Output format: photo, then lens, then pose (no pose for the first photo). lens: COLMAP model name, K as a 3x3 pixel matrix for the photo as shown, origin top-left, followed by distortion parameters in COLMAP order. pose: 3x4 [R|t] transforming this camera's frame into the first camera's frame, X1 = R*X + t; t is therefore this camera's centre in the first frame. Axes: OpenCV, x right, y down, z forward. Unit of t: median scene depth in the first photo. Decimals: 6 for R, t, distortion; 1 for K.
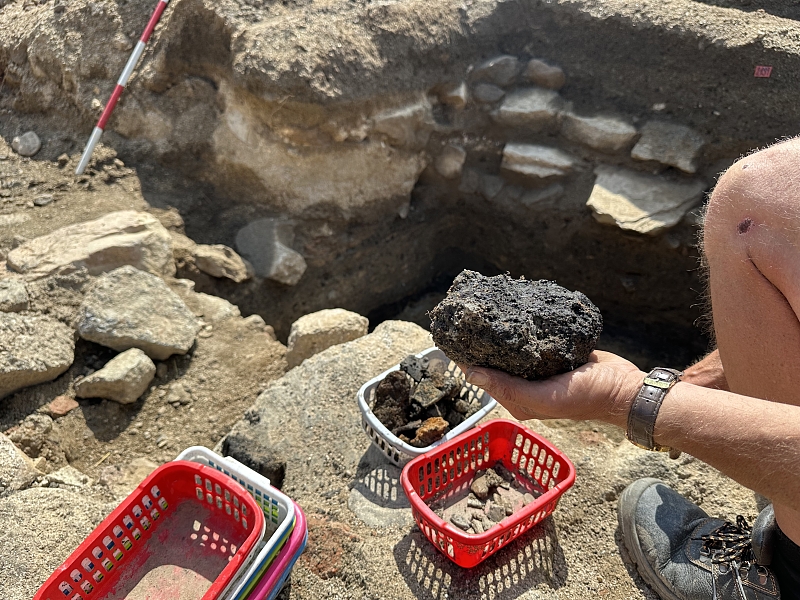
lens RADIAL K [[546.9, 0, 400.0], [0, 546.9, 300.0], [0, 0, 1]] dist [0.115610, -0.200591]
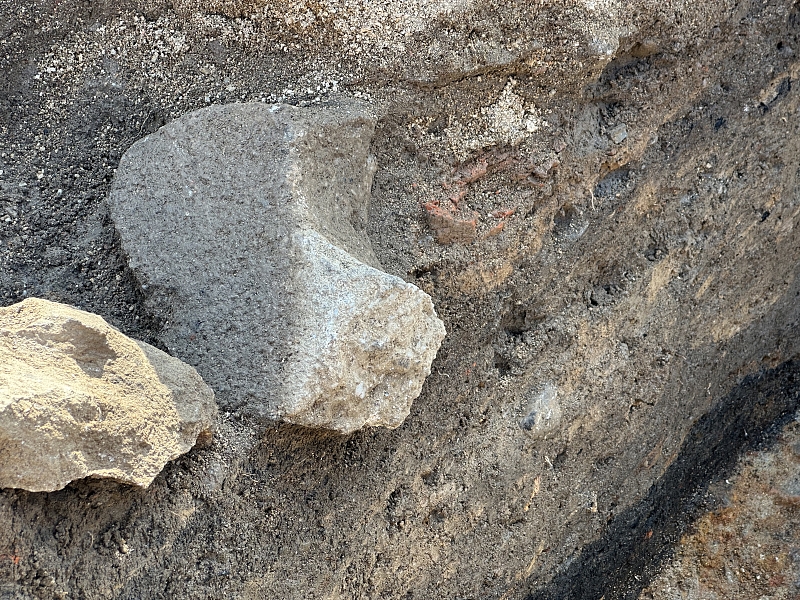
lens RADIAL K [[1738.4, 0, 400.0], [0, 1738.4, 300.0], [0, 0, 1]] dist [0.052682, 0.279176]
pose [[0.993764, -0.023001, -0.109105, -0.110782], [0.039234, 0.988049, 0.149061, -0.166904], [0.104373, -0.152412, 0.982790, 0.332300]]
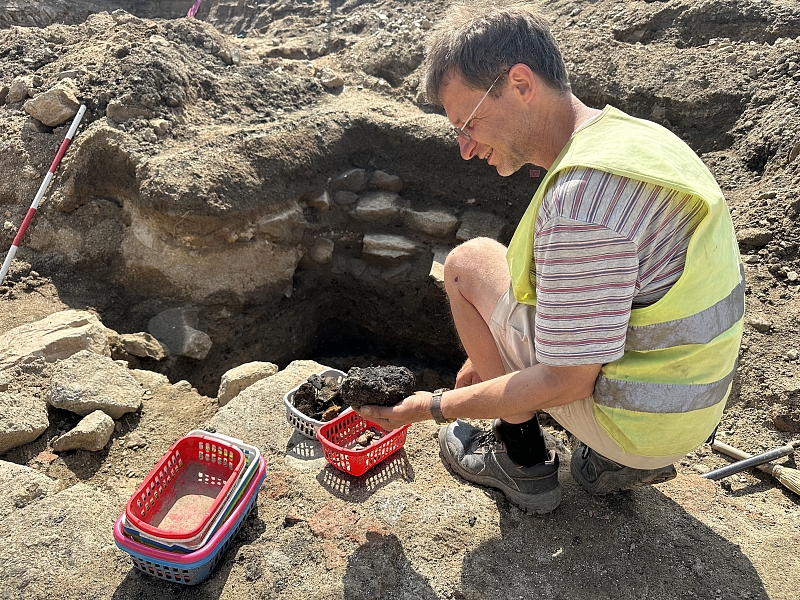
lens RADIAL K [[546.9, 0, 400.0], [0, 546.9, 300.0], [0, 0, 1]] dist [0.115610, -0.200591]
pose [[0.970459, -0.091917, 0.223071, -0.030899], [0.123295, 0.983677, -0.131062, 0.054428], [-0.207383, 0.154694, 0.965951, -0.274077]]
